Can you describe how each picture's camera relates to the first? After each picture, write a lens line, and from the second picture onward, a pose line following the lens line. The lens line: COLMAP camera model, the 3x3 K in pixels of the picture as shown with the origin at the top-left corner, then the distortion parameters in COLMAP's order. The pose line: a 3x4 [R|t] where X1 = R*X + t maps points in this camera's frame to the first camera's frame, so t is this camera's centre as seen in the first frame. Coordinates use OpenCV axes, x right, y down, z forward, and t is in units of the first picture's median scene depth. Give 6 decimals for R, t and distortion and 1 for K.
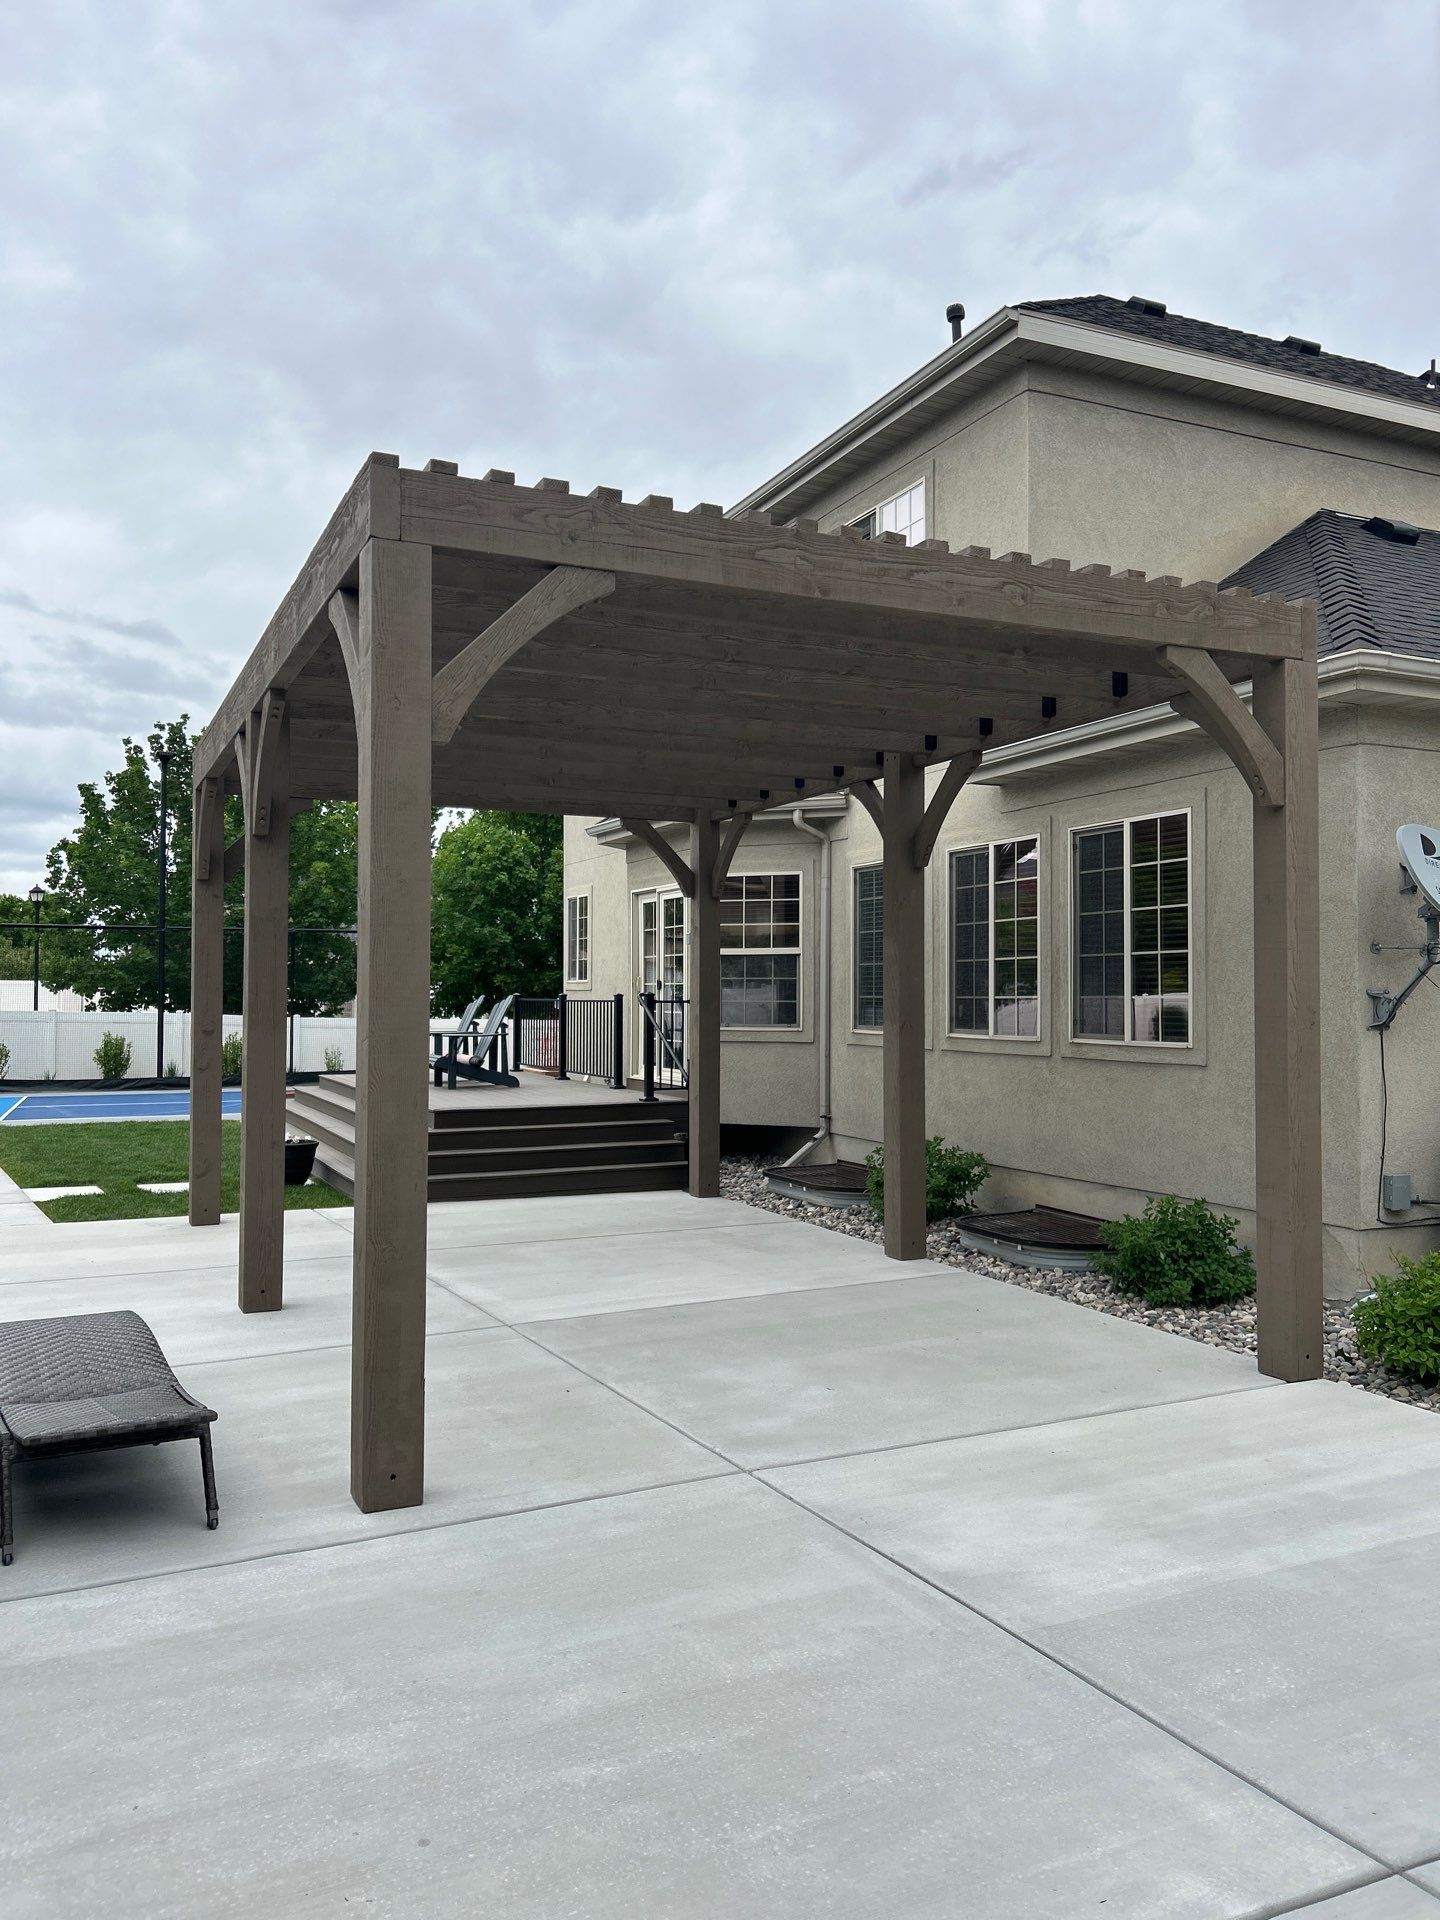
lens RADIAL K [[1429.0, 0, 731.2], [0, 1429.0, 958.8], [0, 0, 1]] dist [0.026371, -0.005544]
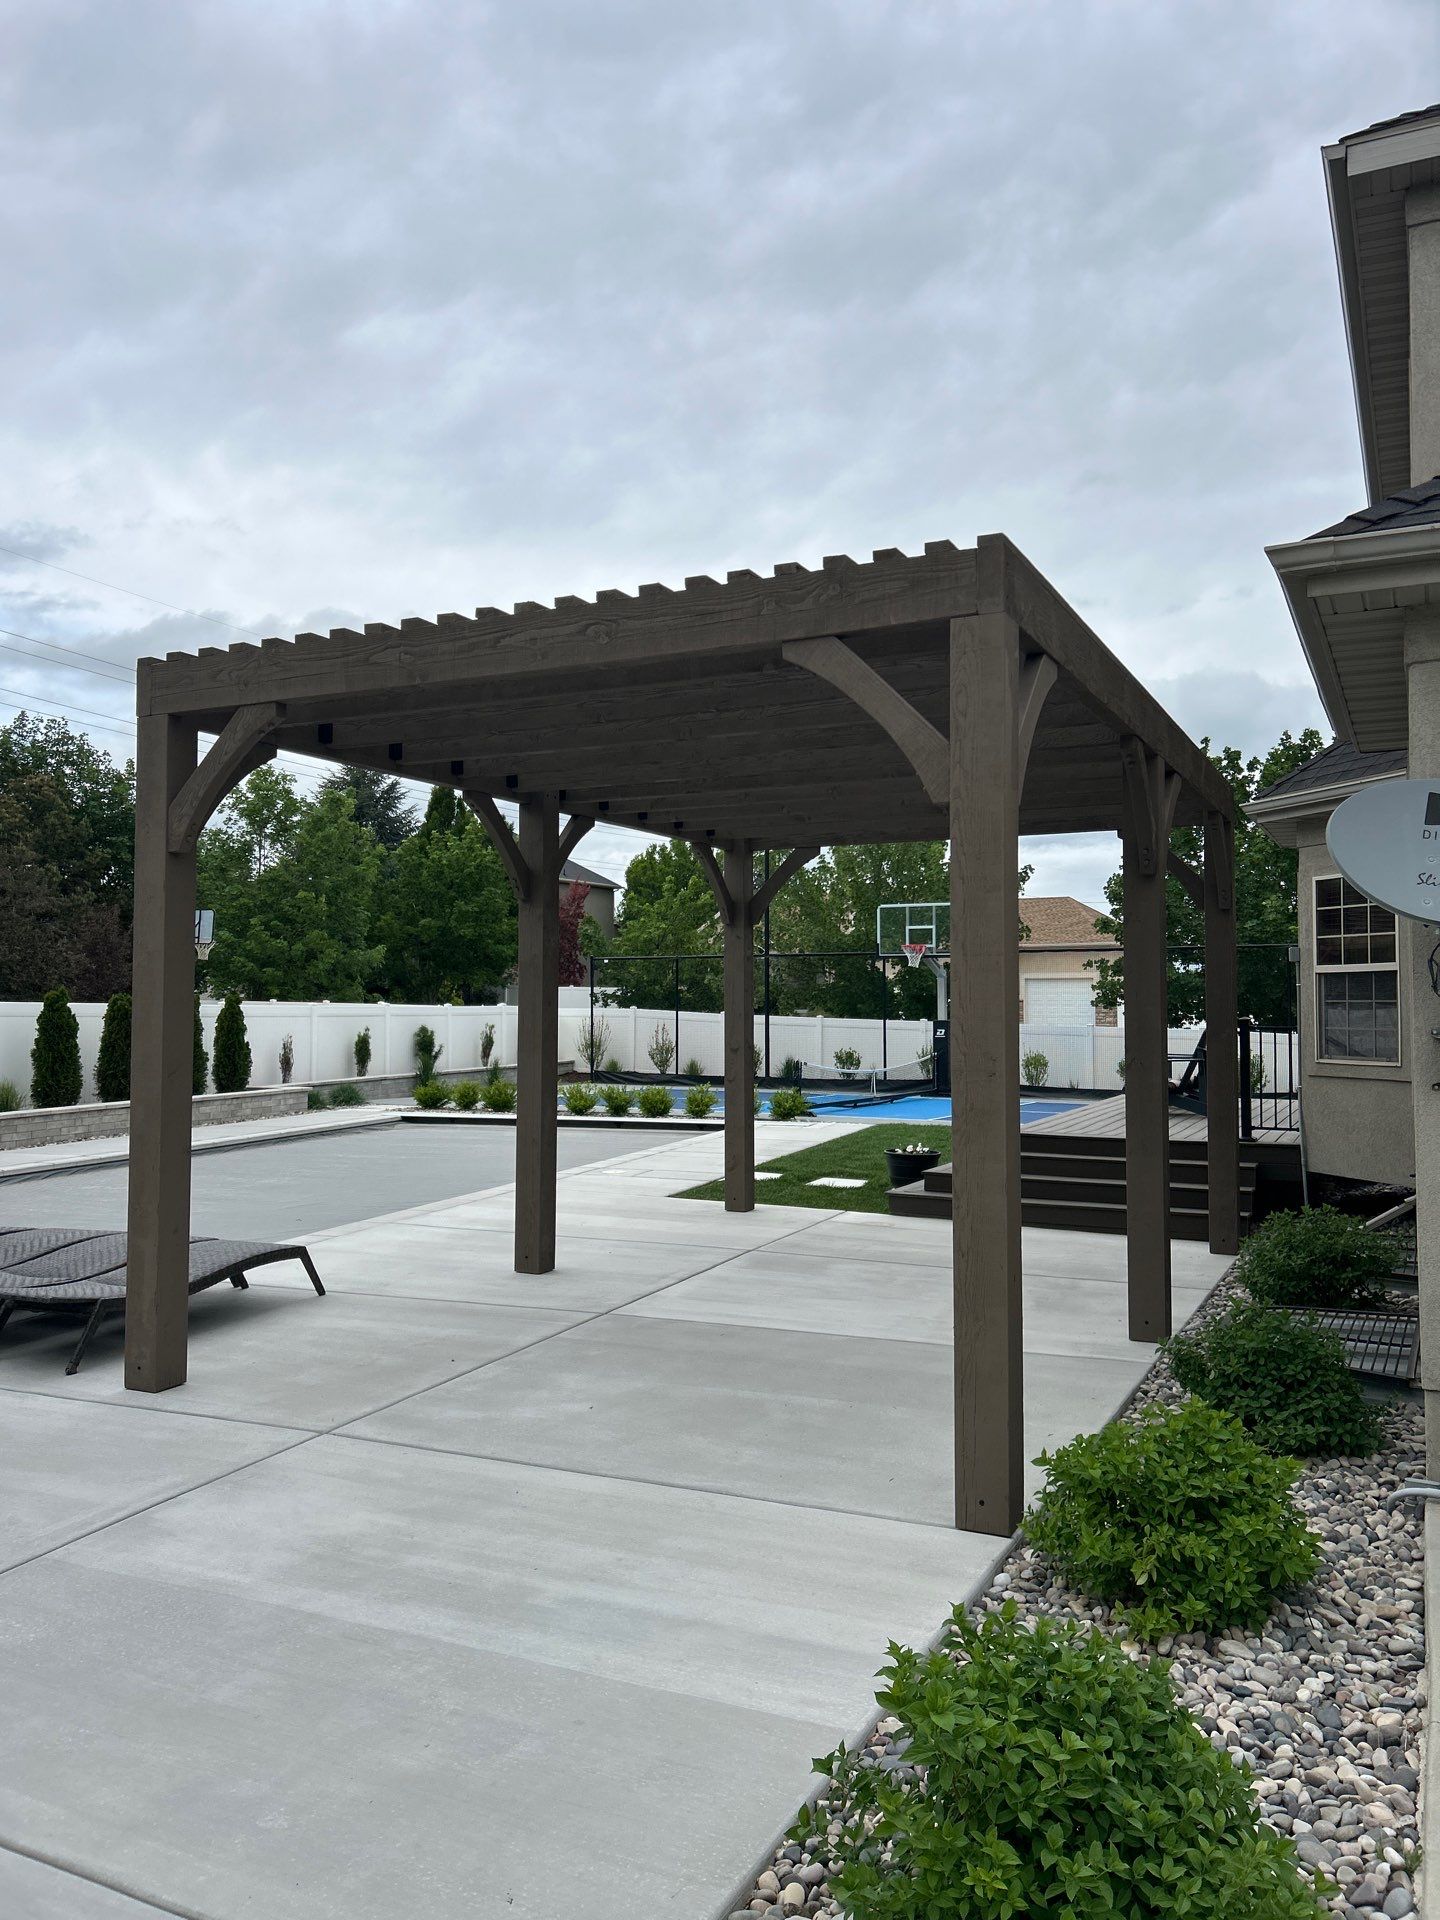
lens RADIAL K [[1429.0, 0, 731.2], [0, 1429.0, 958.8], [0, 0, 1]] dist [0.026371, -0.005544]
pose [[0.636084, -0.026714, -0.771157, 1.158208], [0.018853, 0.999640, -0.019078, -0.008824], [0.771389, -0.002404, 0.636359, 0.498606]]
